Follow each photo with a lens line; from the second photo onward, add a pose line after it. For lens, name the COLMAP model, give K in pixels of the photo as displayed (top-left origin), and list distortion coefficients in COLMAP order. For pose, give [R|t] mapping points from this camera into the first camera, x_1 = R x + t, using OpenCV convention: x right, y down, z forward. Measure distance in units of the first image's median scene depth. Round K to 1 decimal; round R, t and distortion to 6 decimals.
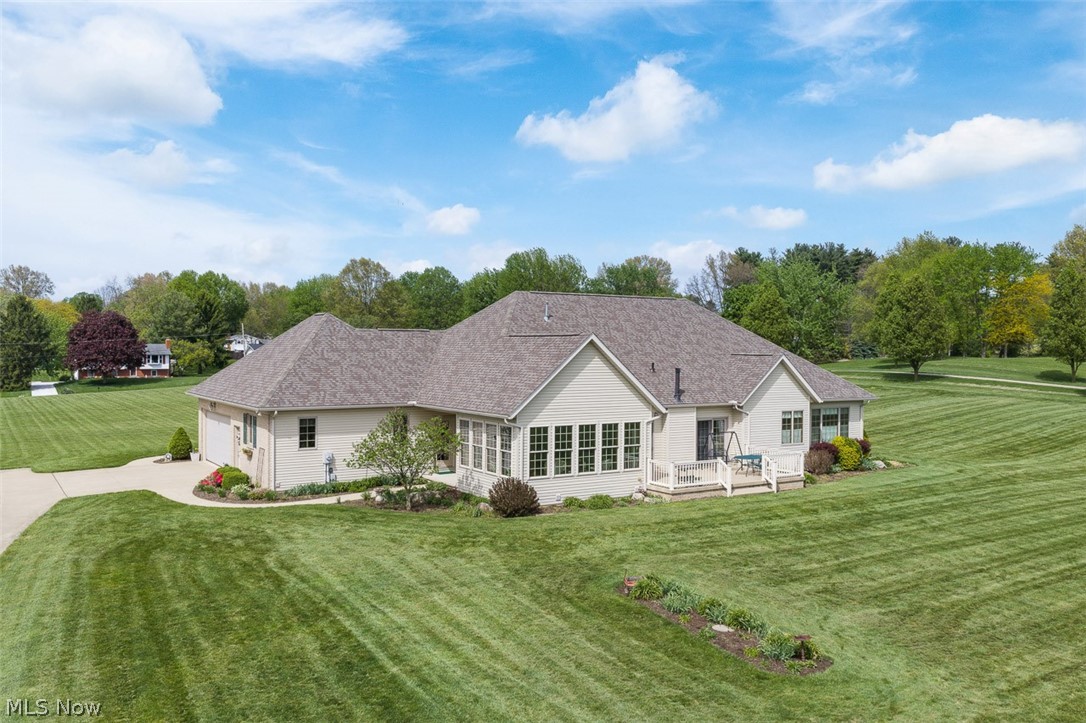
lens RADIAL K [[890.4, 0, 543.0], [0, 890.4, 361.5], [0, 0, 1]] dist [0.008893, 0.000846]
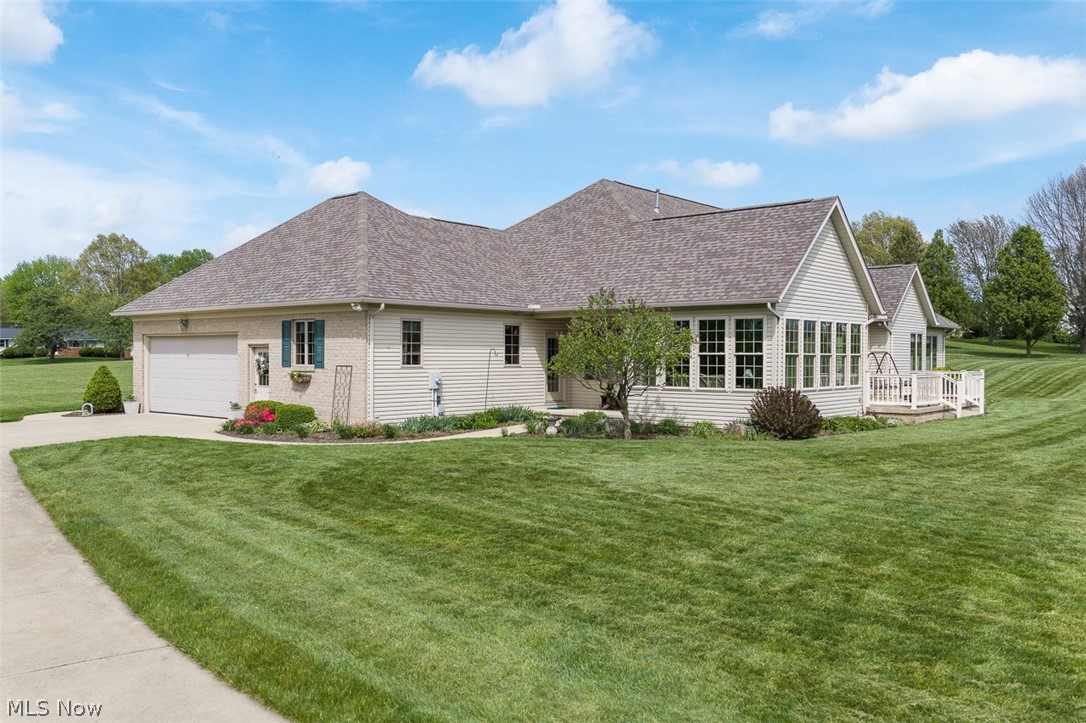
lens RADIAL K [[890.0, 0, 543.0], [0, 890.0, 361.5], [0, 0, 1]] dist [-0.012852, -0.008534]
pose [[0.954508, -0.003189, 0.298169, -0.368923], [0.005679, 0.999956, -0.007483, 0.099974], [-0.298132, 0.008836, 0.954484, 0.335117]]
